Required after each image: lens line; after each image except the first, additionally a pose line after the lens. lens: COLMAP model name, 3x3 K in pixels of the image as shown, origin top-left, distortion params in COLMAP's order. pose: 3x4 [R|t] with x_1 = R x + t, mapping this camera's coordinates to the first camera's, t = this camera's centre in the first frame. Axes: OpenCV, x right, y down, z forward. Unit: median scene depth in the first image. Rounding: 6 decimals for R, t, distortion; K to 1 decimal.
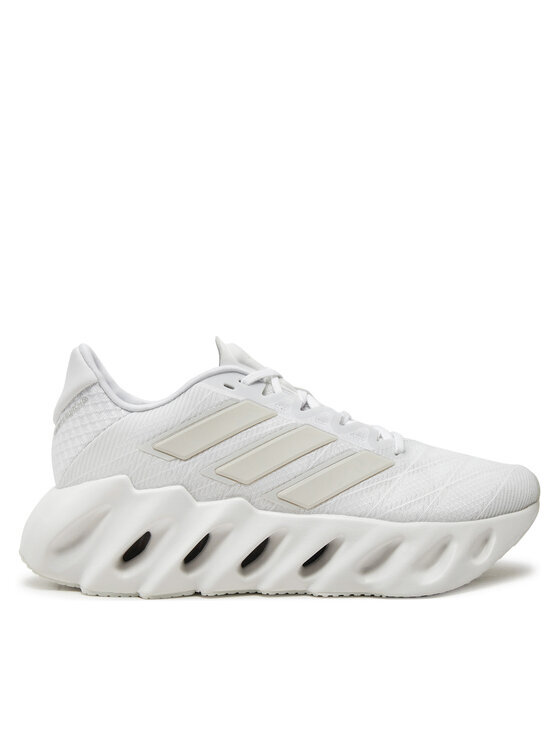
lens RADIAL K [[1075.4, 0, 280.0], [0, 1075.4, 373.0], [0, 0, 1]] dist [-0.038476, -0.064379]
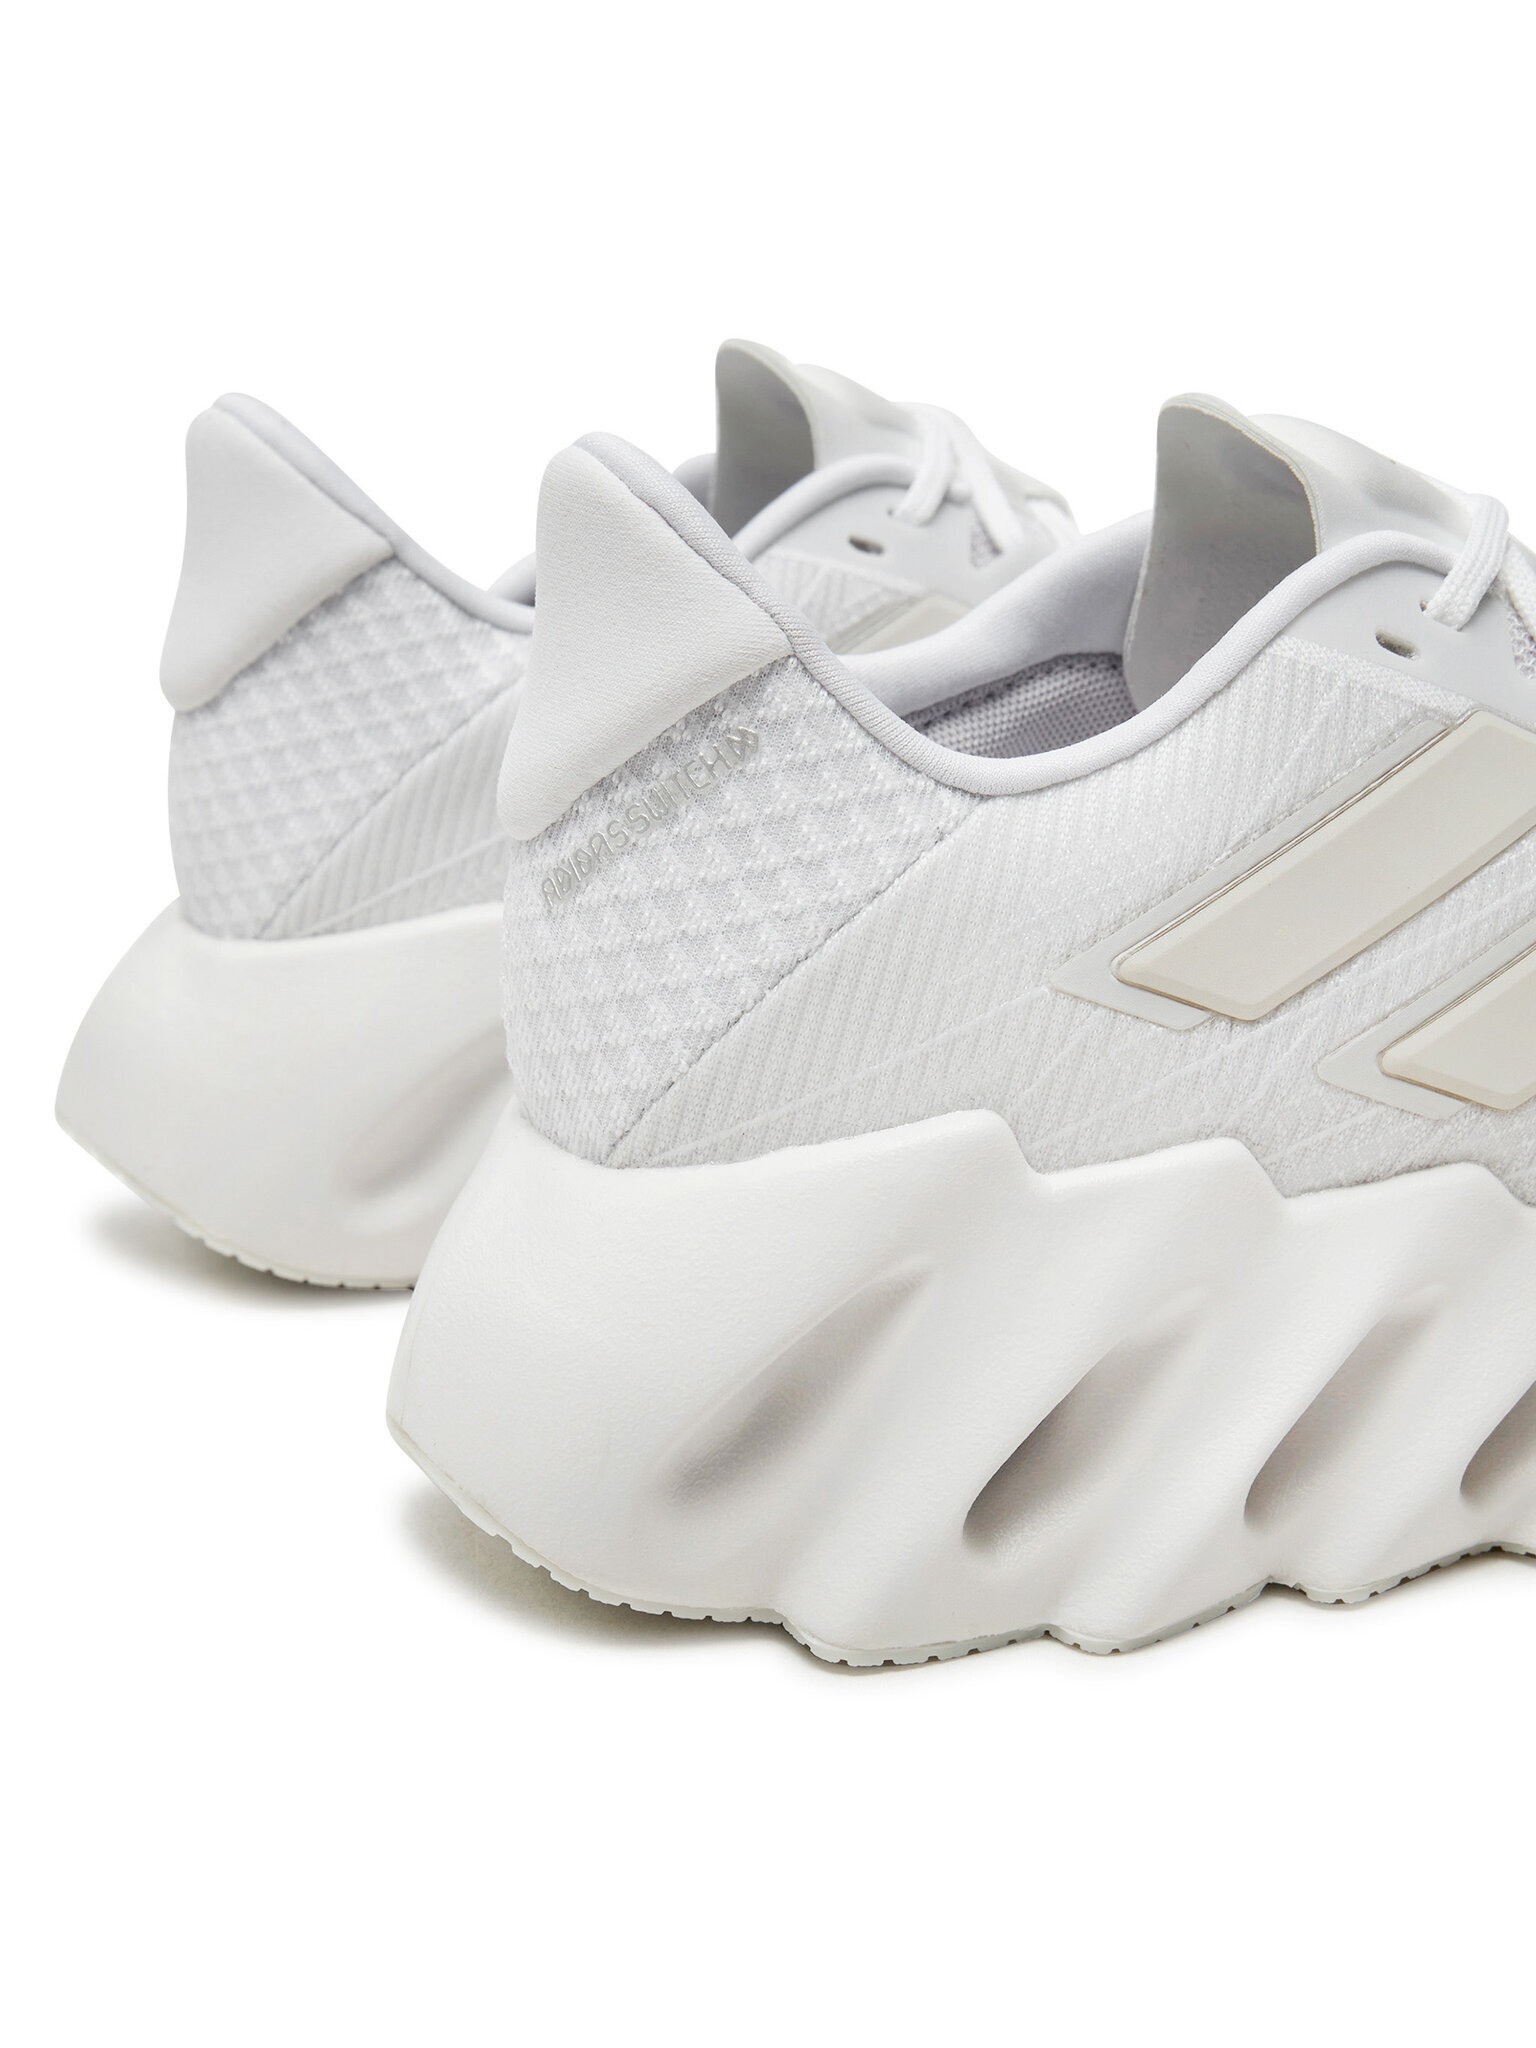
lens RADIAL K [[2089.7, 0, 768.0], [0, 2089.7, 1024.0], [0, 0, 1]] dist [0.229158, 0.003552]
pose [[0.976417, -0.060403, 0.207270, -0.268573], [0.001686, 0.962167, 0.272456, -0.033145], [-0.215885, -0.265682, 0.939578, 0.623561]]
